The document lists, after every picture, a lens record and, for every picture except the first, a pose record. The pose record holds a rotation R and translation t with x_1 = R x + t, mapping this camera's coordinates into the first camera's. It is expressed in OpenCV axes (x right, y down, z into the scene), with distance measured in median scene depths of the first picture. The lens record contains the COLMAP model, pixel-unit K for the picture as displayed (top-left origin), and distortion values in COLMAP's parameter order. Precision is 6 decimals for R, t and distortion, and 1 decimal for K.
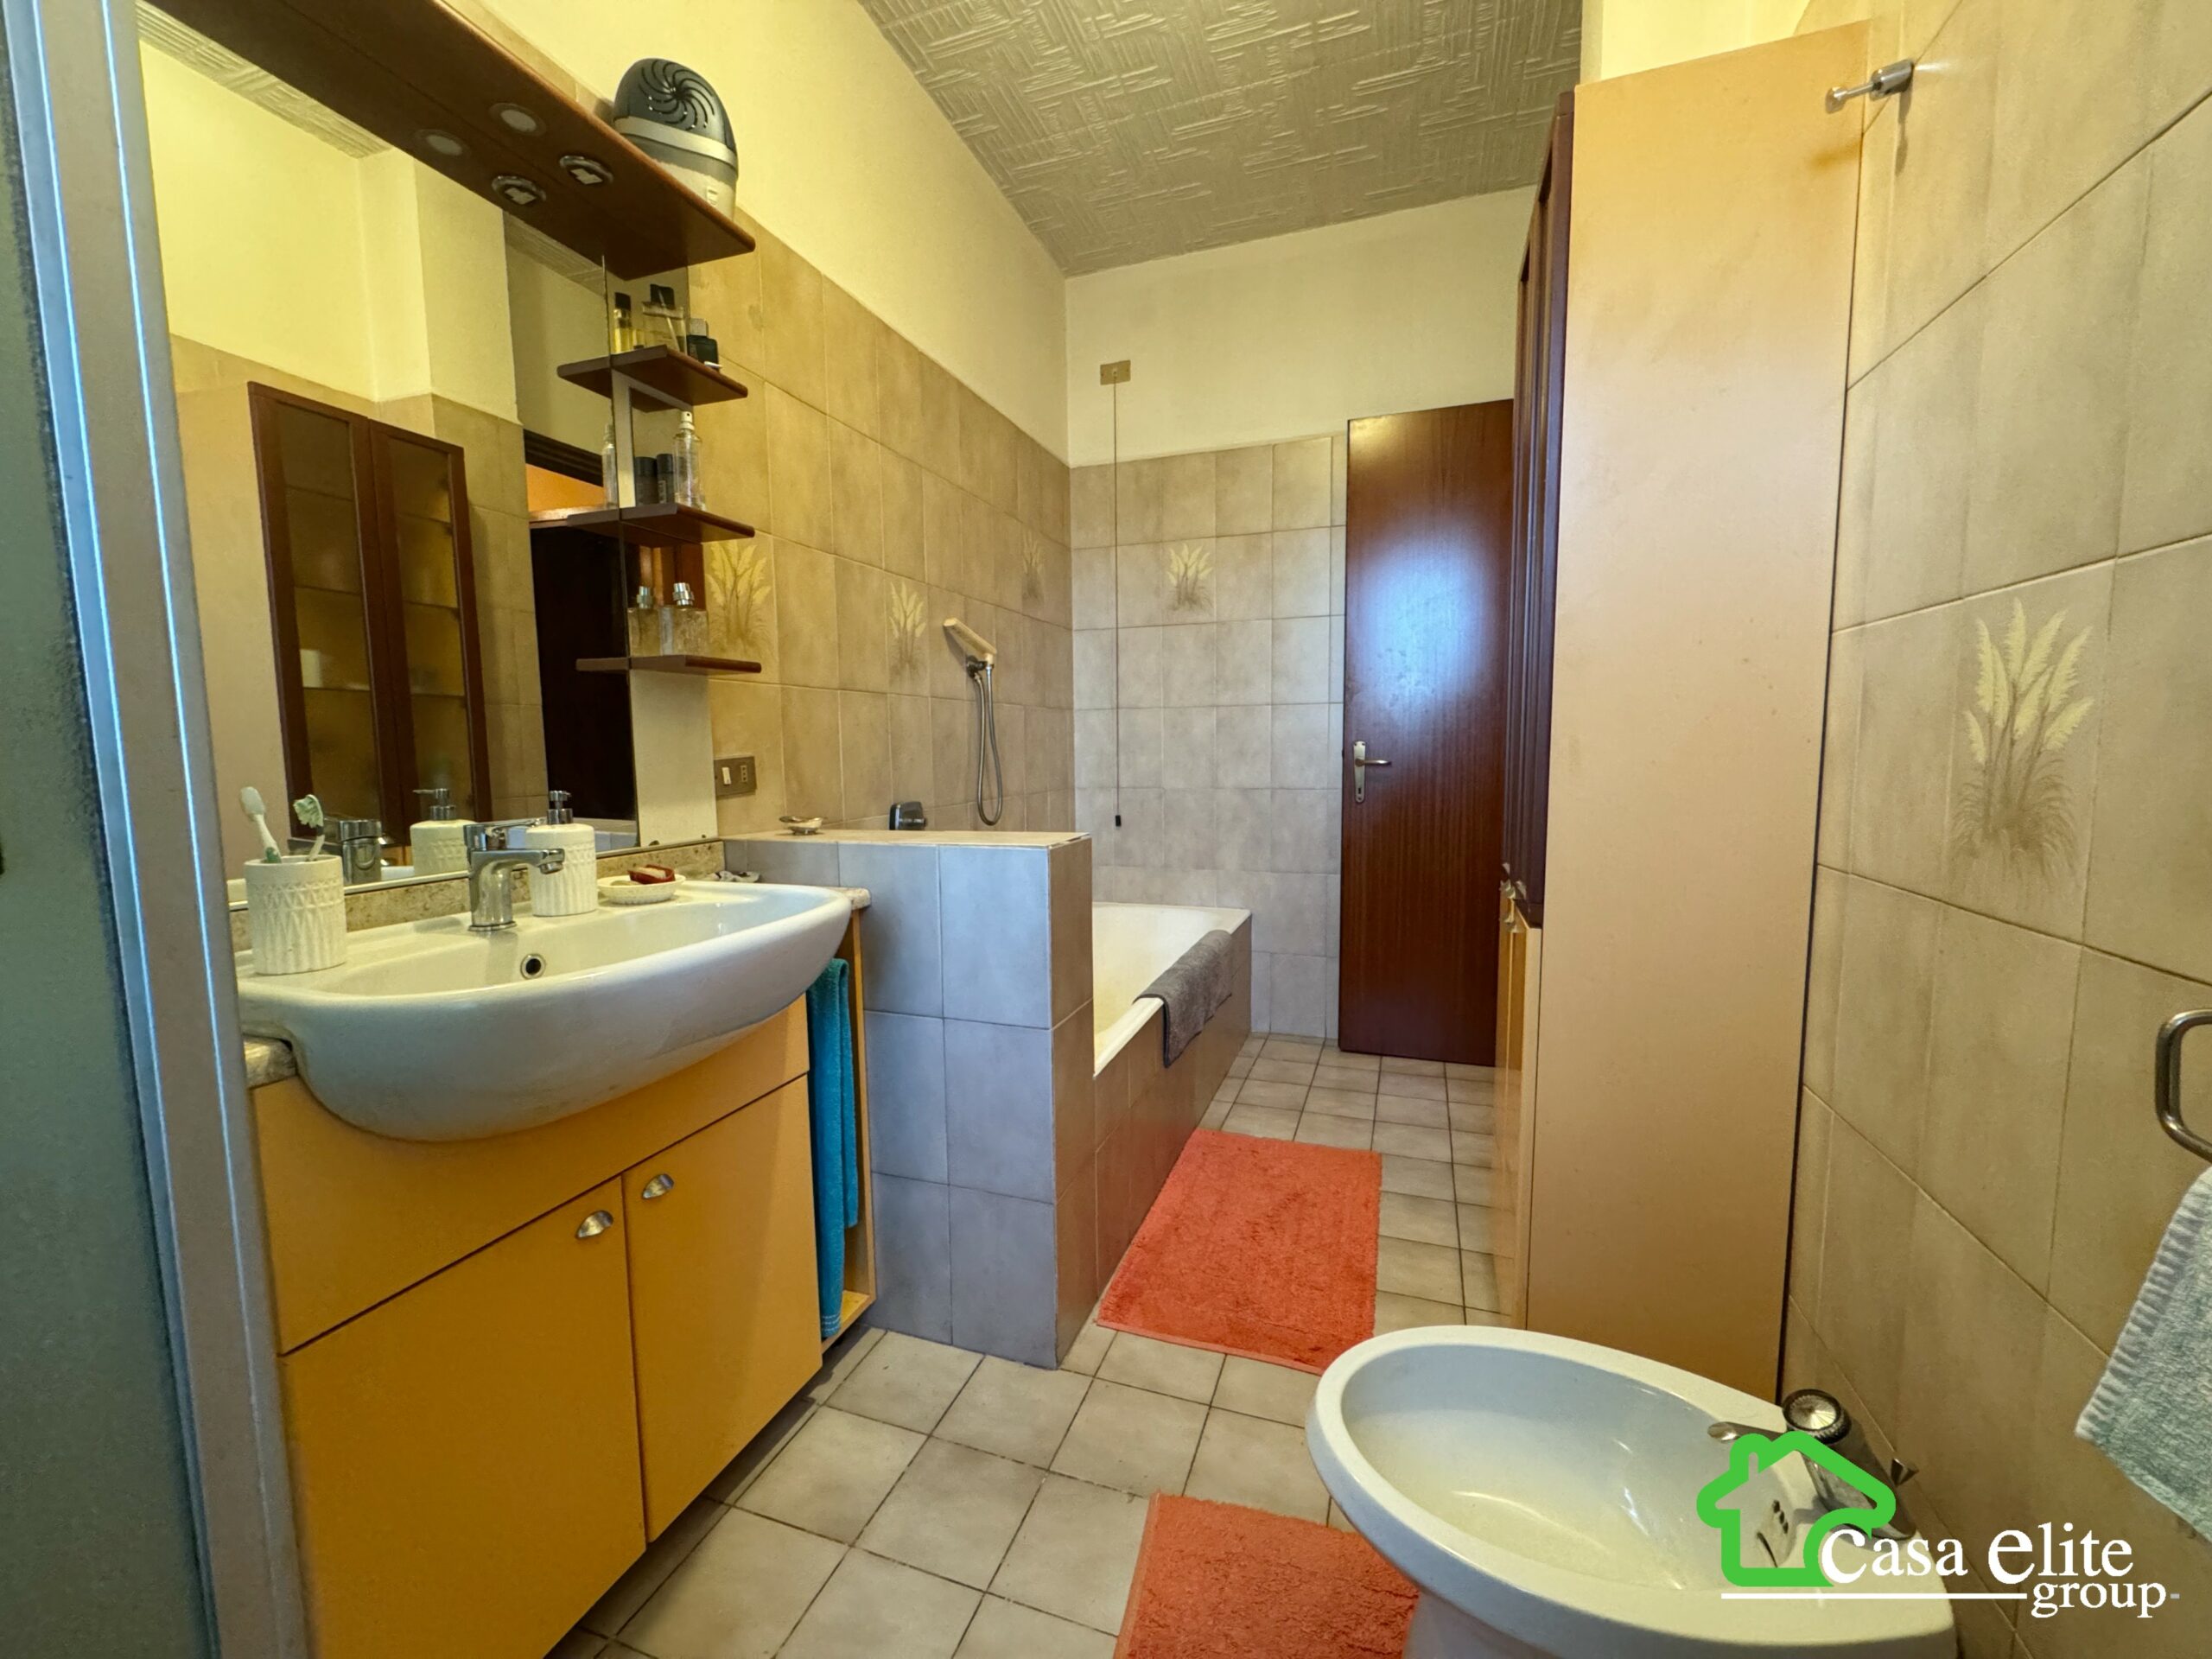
lens RADIAL K [[881.8, 0, 1104.7], [0, 881.8, 827.0], [0, 0, 1]] dist [0.003761, 0.000806]
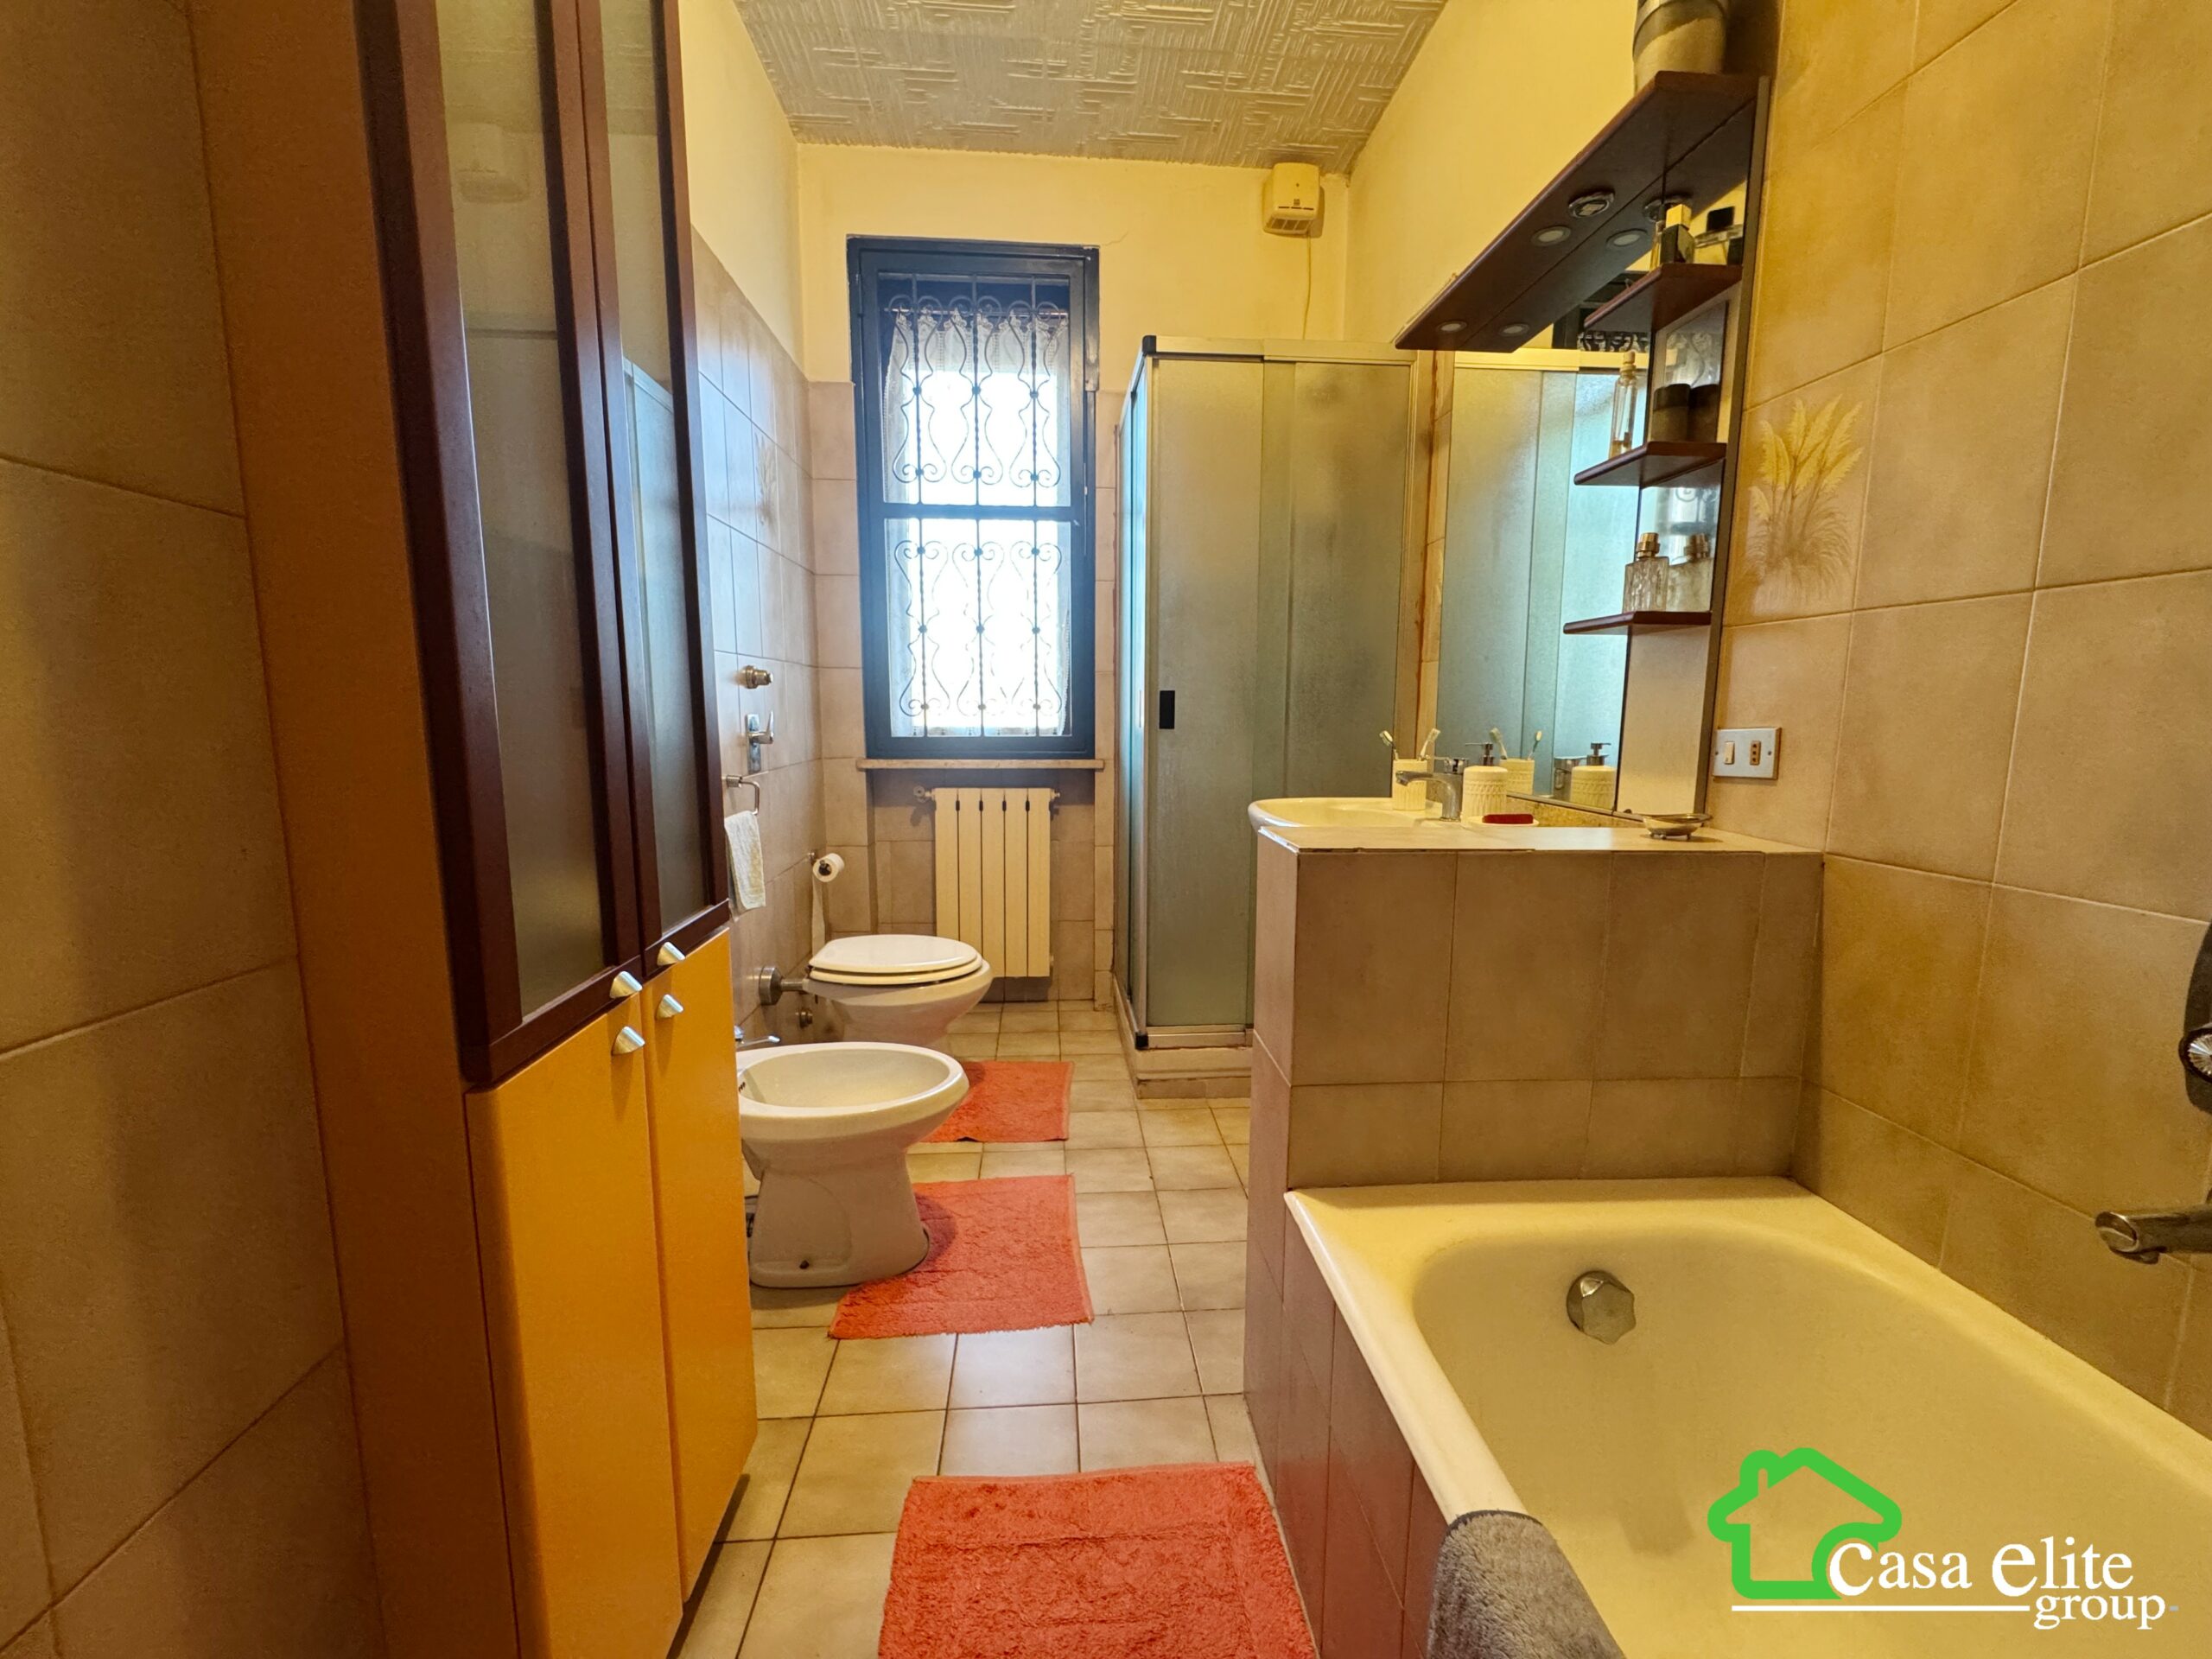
lens RADIAL K [[881.8, 0, 1105.7], [0, 881.8, 828.1], [0, 0, 1]] dist [0.003761, 0.000806]
pose [[-0.912395, 0.072093, -0.402912, 0.386644], [-0.024390, 0.973041, 0.229337, -0.163851], [0.408584, 0.219073, -0.886040, 1.535721]]
